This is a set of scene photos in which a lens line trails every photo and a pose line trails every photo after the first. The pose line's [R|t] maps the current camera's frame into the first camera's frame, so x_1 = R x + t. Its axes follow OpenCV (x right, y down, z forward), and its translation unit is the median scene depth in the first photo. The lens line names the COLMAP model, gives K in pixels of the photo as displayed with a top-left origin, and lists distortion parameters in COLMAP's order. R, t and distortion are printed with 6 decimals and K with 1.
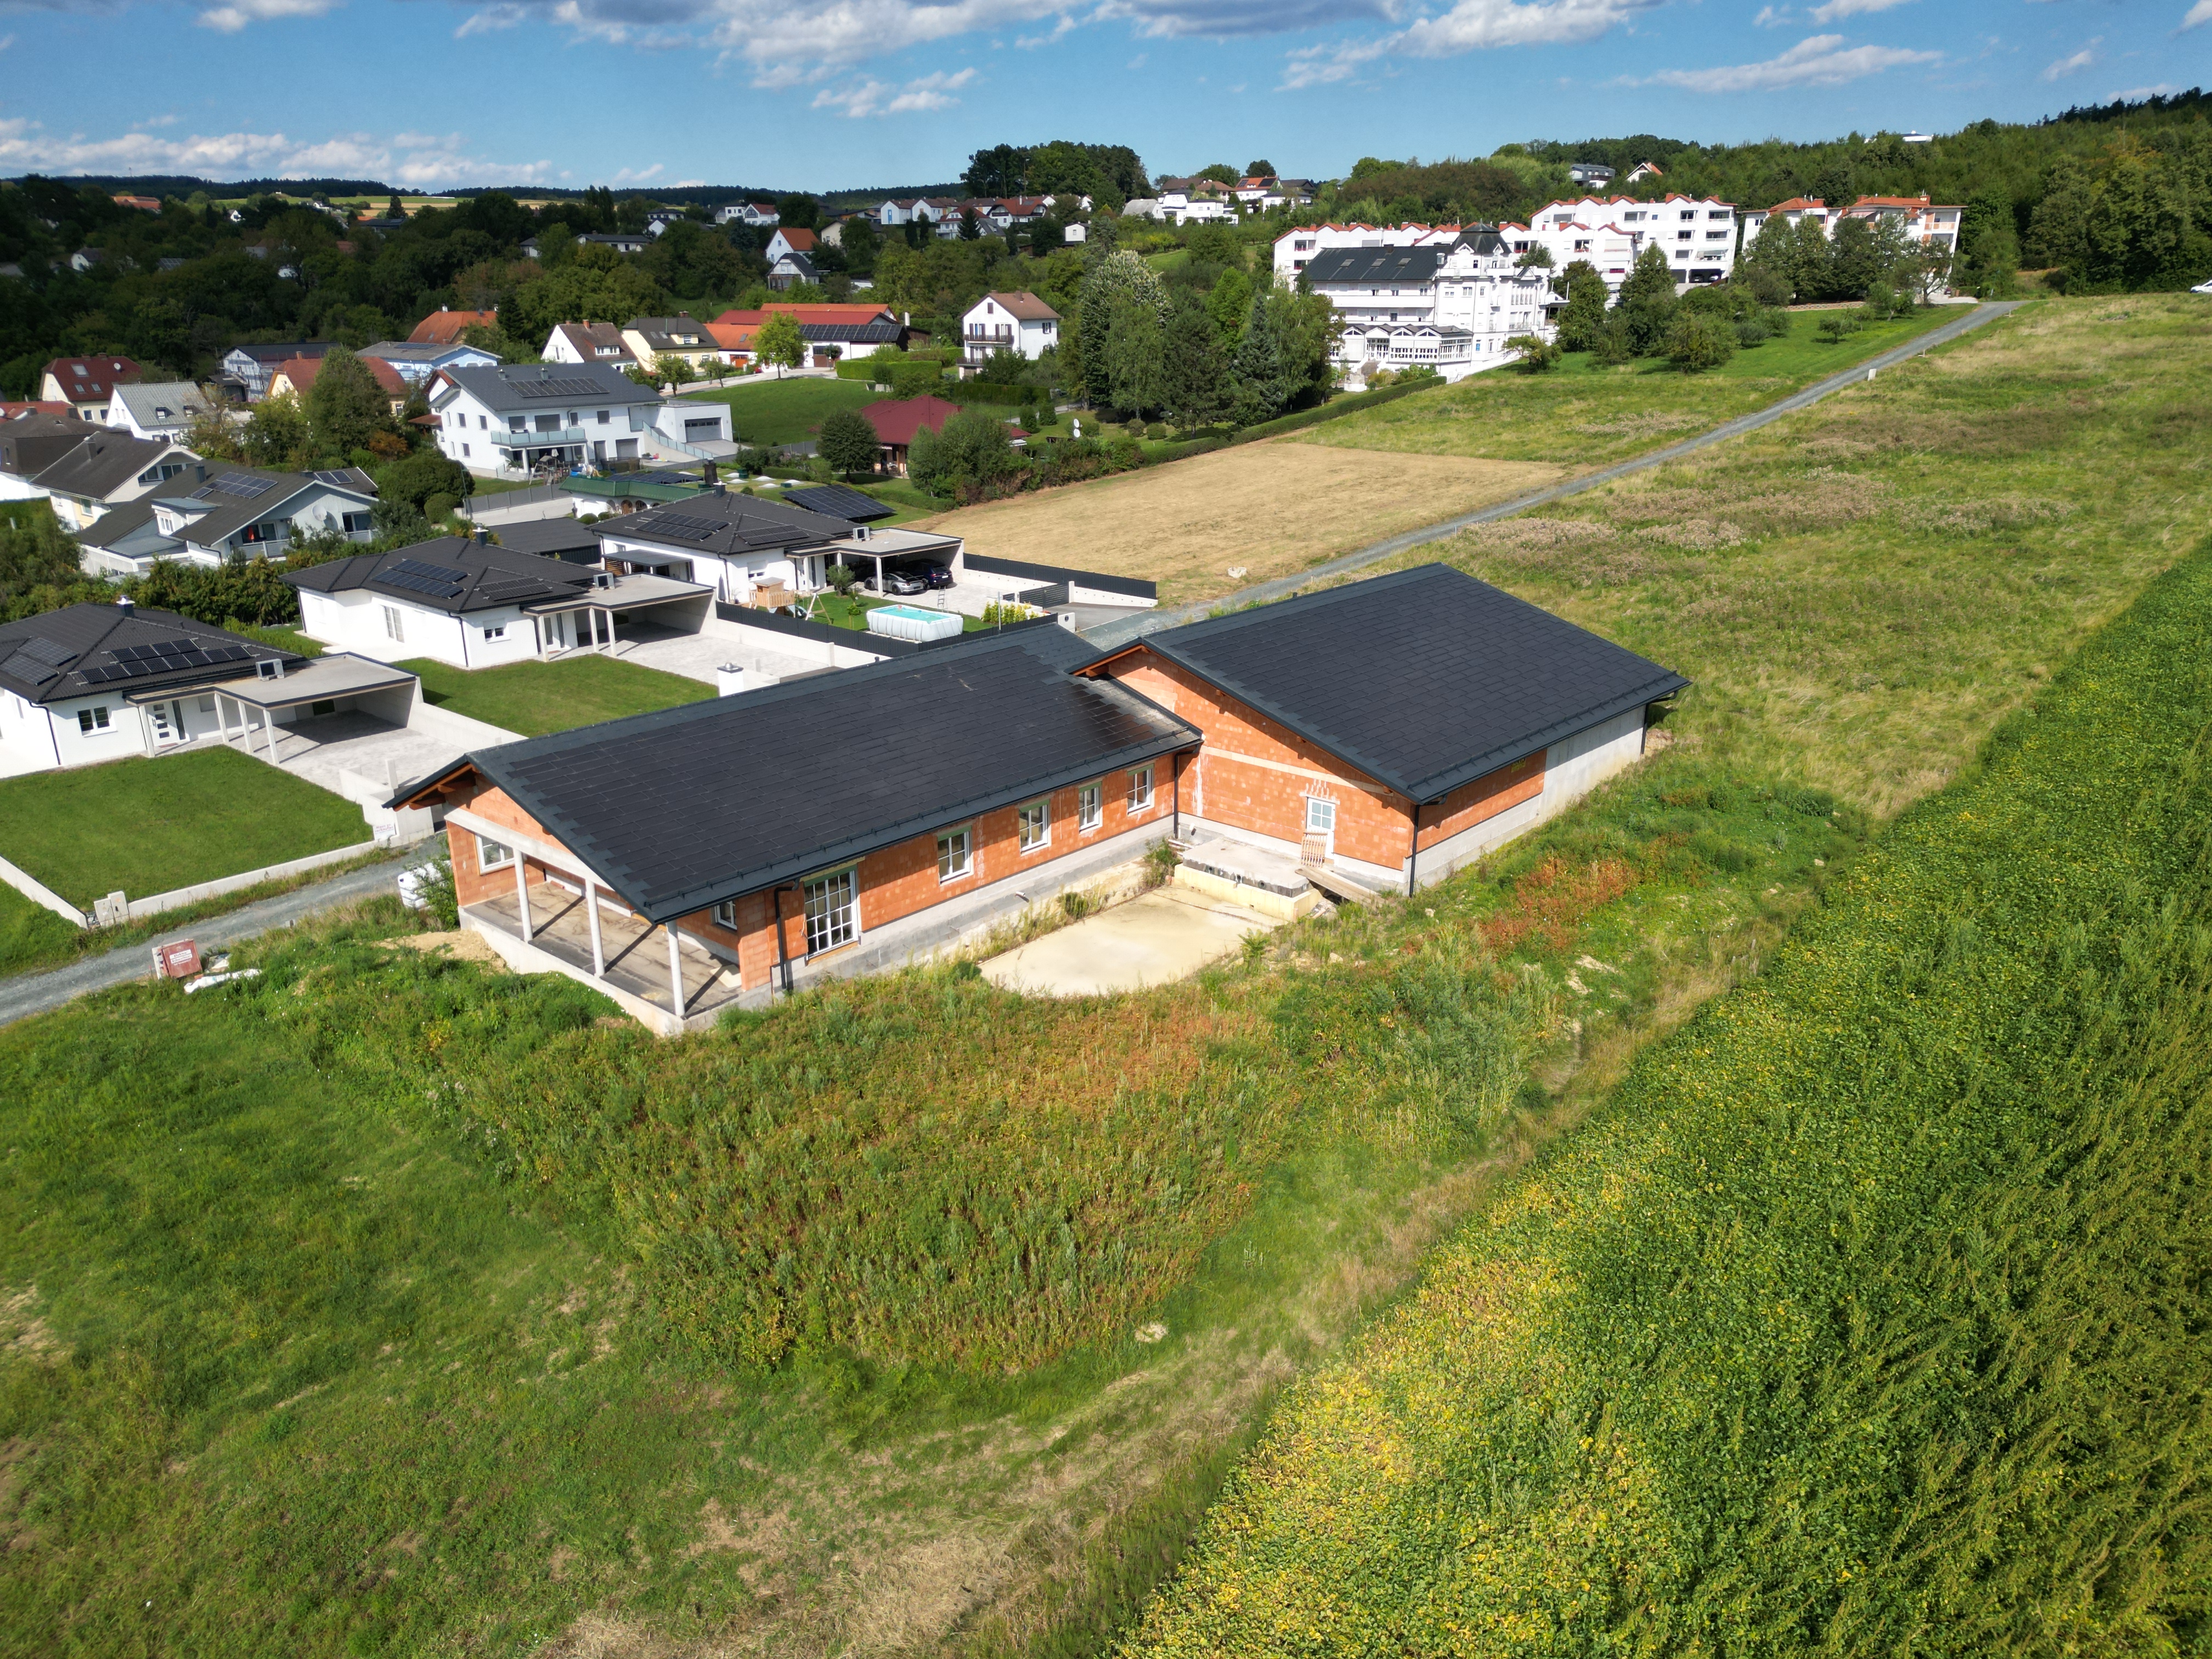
lens RADIAL K [[1558.5, 0, 1100.5], [0, 1558.5, 828.7], [0, 0, 1]] dist [0.067713, -0.066797]
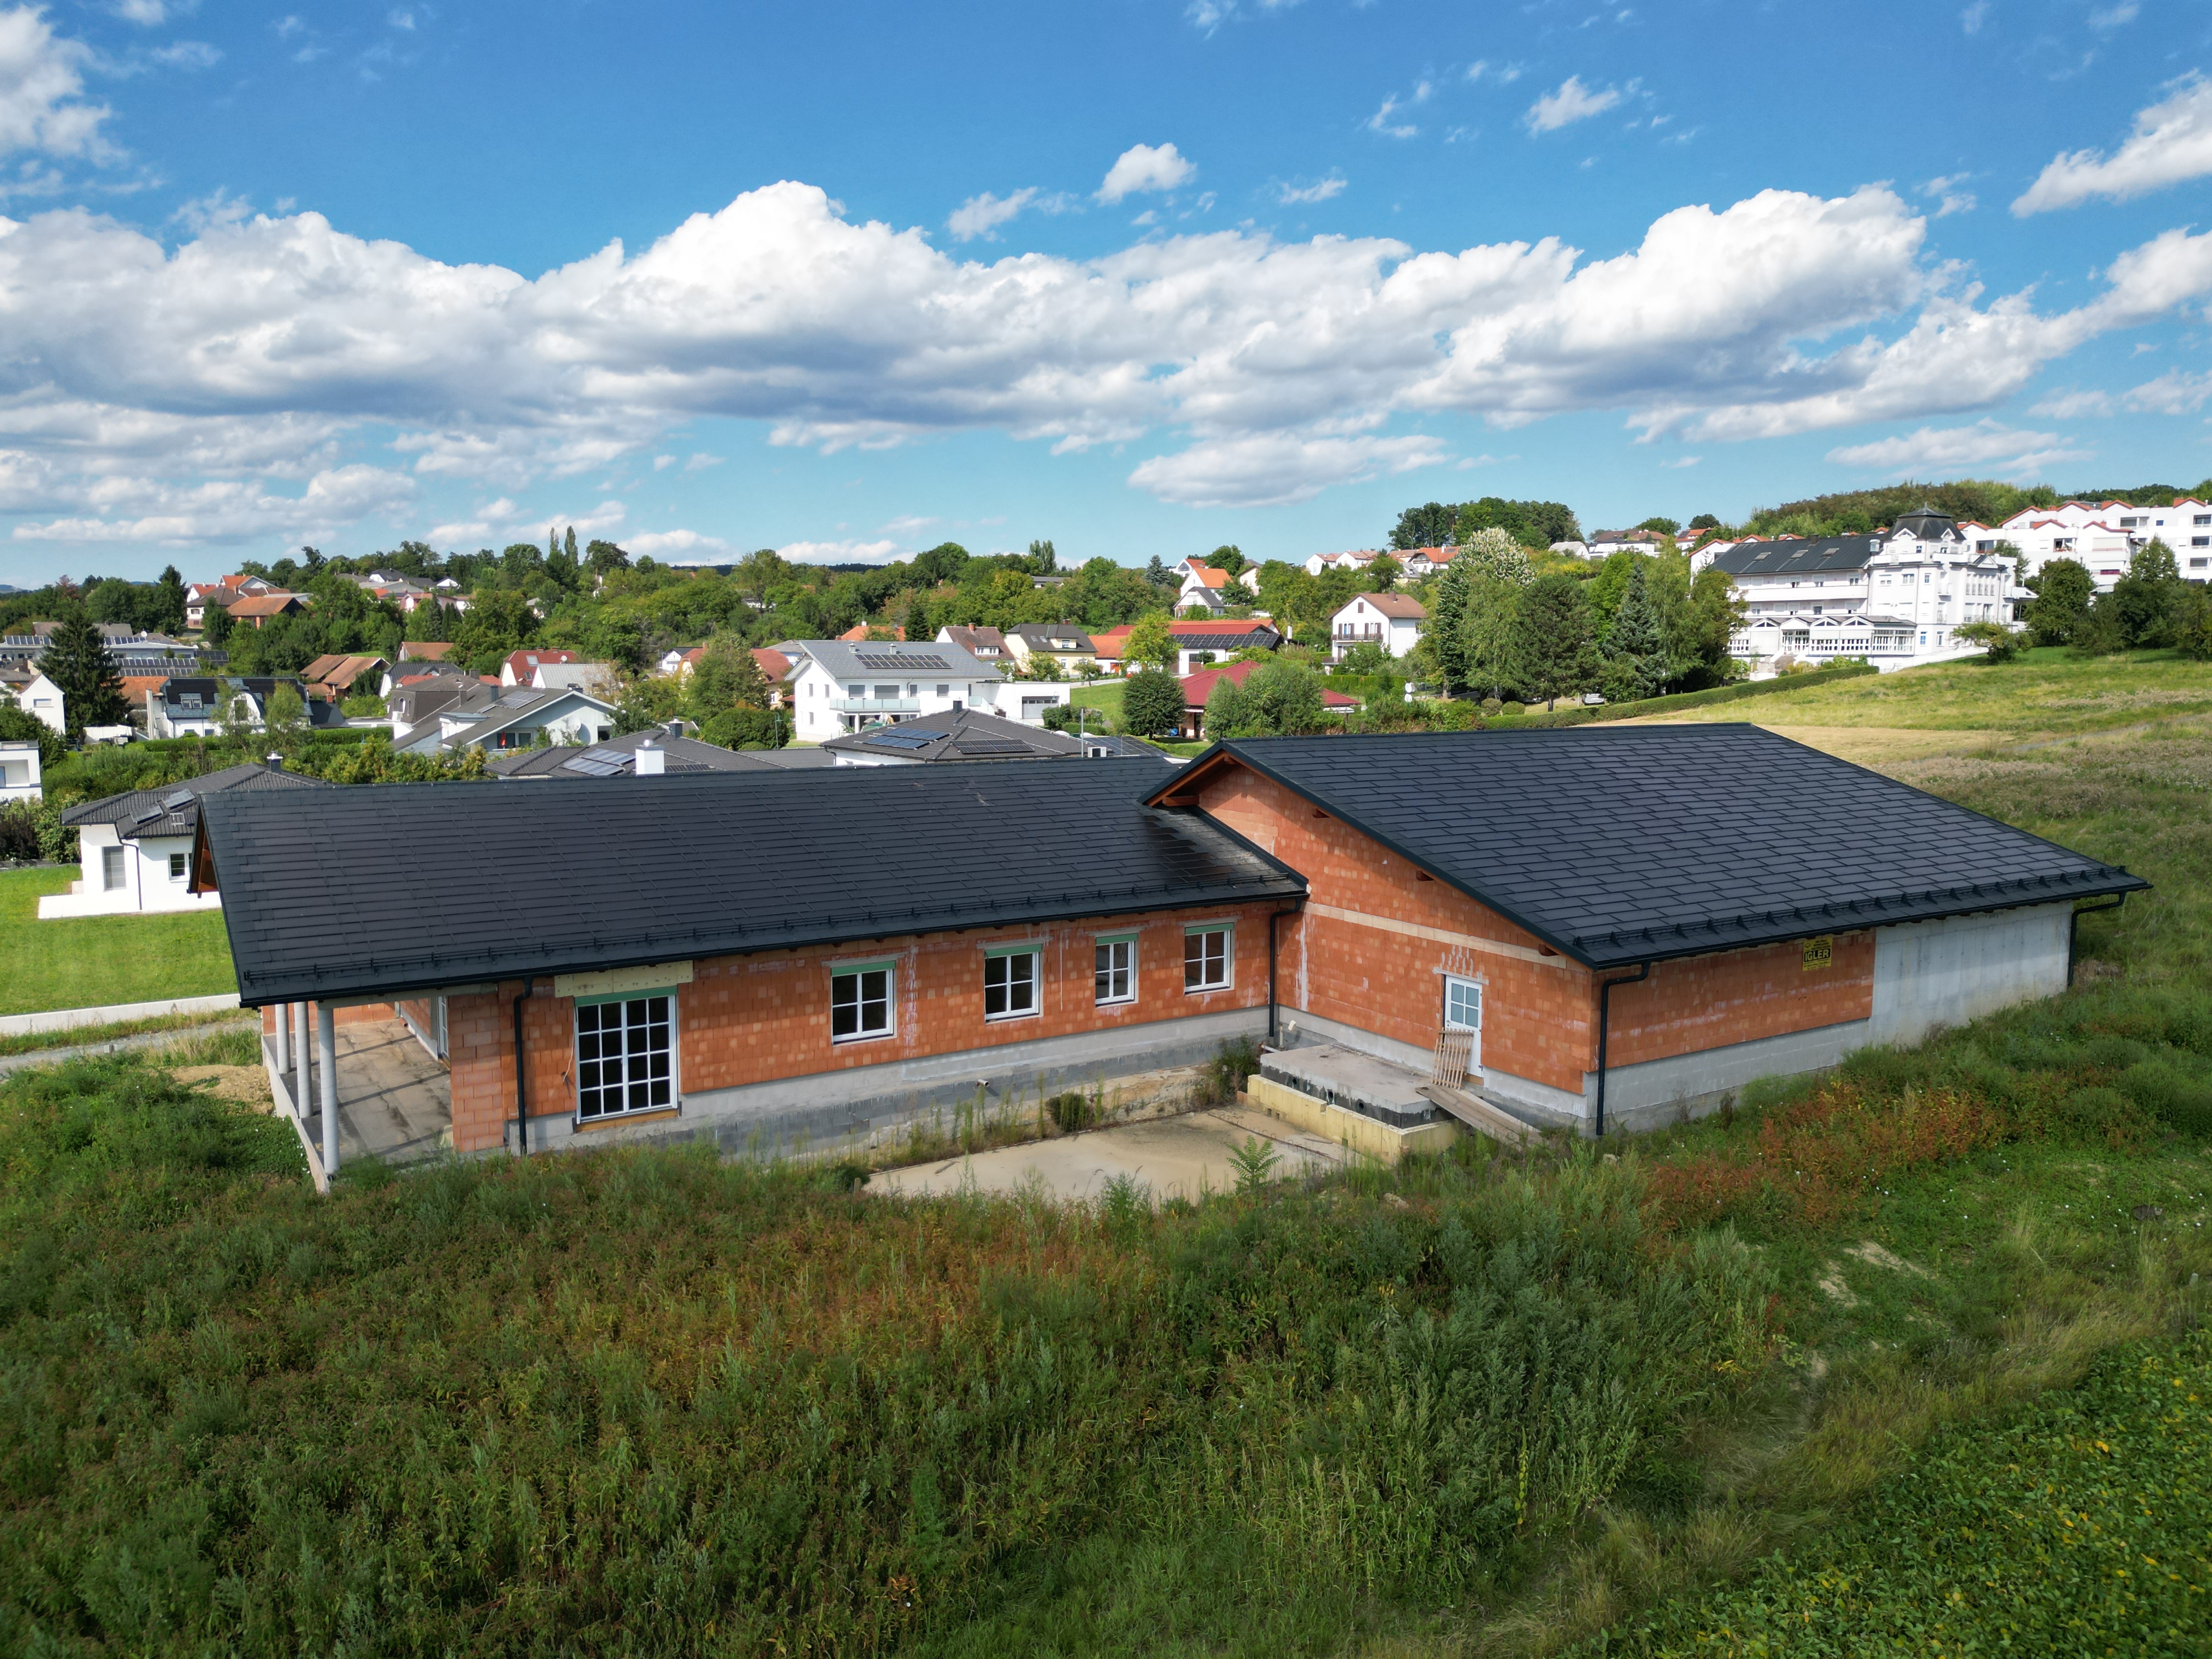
lens RADIAL K [[1569.5, 0, 1106.0], [0, 1569.5, 829.5], [0, 0, 1]] dist [0.081505, -0.083143]
pose [[0.963503, 0.040393, -0.264632, 0.054295], [-0.097806, 0.973326, -0.207535, 0.022334], [0.249190, 0.225843, 0.941753, 0.112029]]
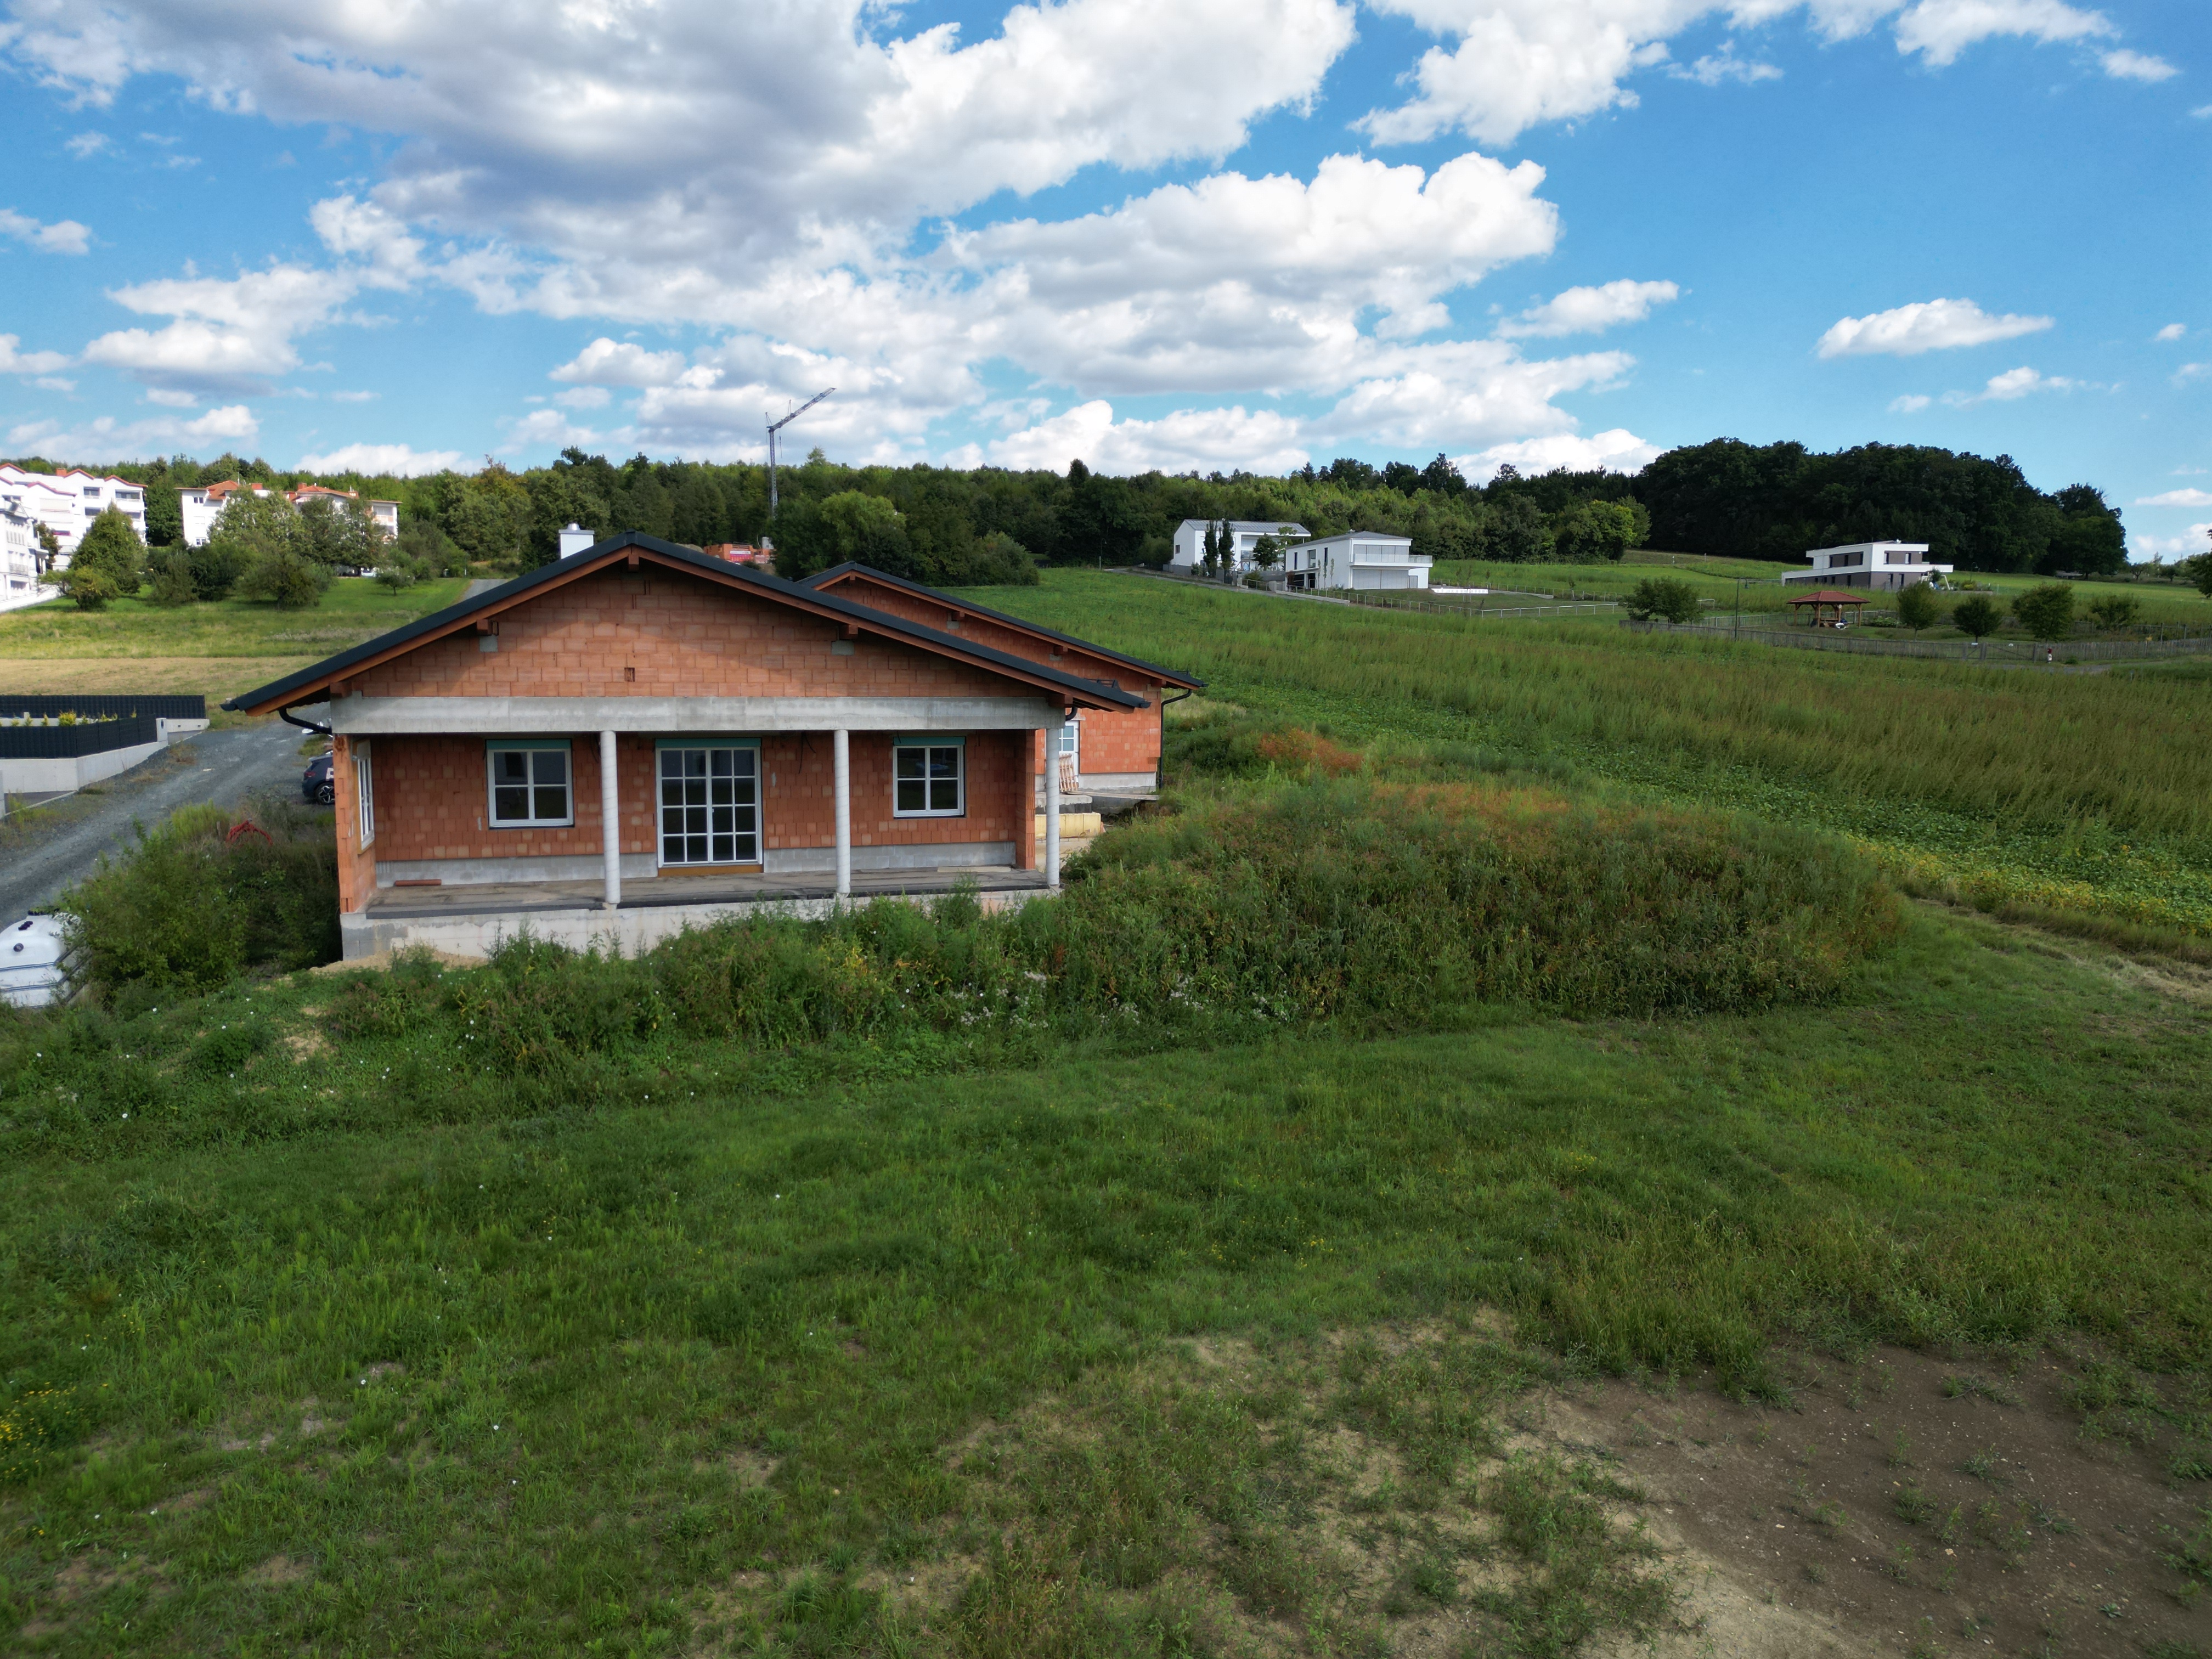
lens RADIAL K [[1558.5, 0, 1100.5], [0, 1558.5, 828.7], [0, 0, 1]] dist [0.067713, -0.066797]
pose [[0.507923, -0.084009, 0.857296, -0.219560], [0.273830, 0.959355, -0.068226, 0.038250], [-0.816720, 0.269407, 0.510282, 0.162325]]
